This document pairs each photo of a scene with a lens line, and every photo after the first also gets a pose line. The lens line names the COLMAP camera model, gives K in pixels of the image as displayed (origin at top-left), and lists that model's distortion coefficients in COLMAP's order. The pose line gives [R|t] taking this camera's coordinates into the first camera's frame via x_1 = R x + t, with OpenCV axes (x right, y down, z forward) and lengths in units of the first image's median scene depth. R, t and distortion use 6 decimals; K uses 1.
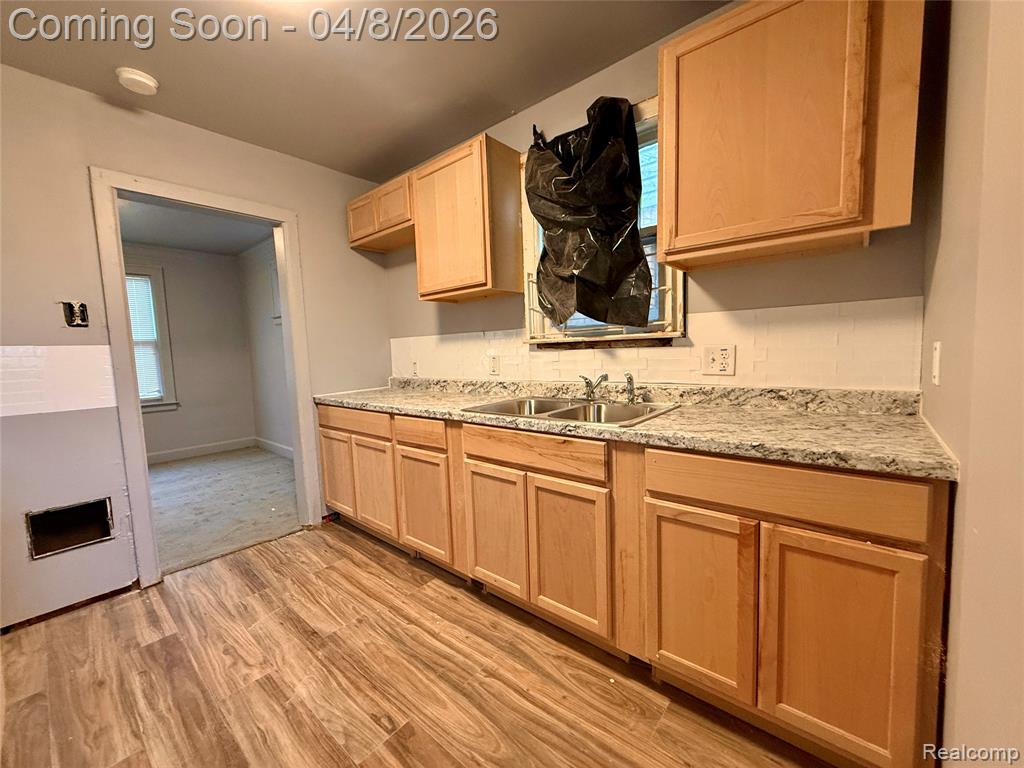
lens RADIAL K [[409.3, 0, 512.0], [0, 409.3, 384.0], [0, 0, 1]] dist [0.001035, 0.000081]
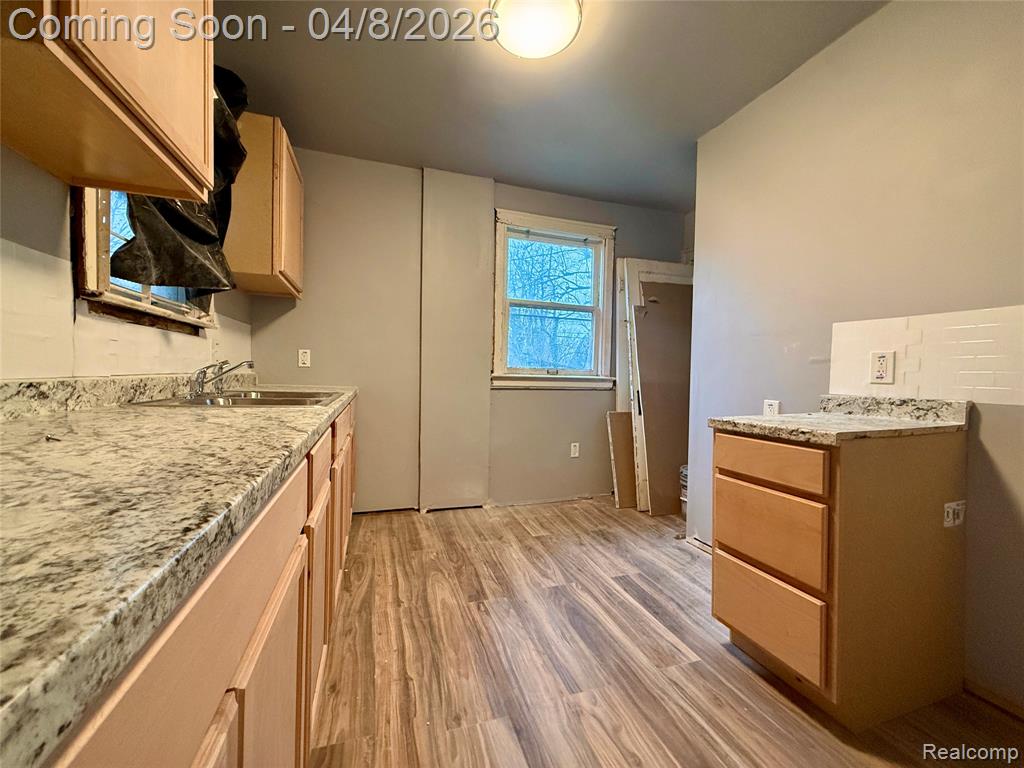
lens RADIAL K [[409.3, 0, 512.0], [0, 409.3, 384.0], [0, 0, 1]] dist [0.001035, 0.000081]
pose [[-0.856238, 0.005402, 0.516554, -0.928613], [0.052536, 0.995671, 0.076671, -0.013306], [-0.513904, 0.092786, -0.852815, 1.720846]]
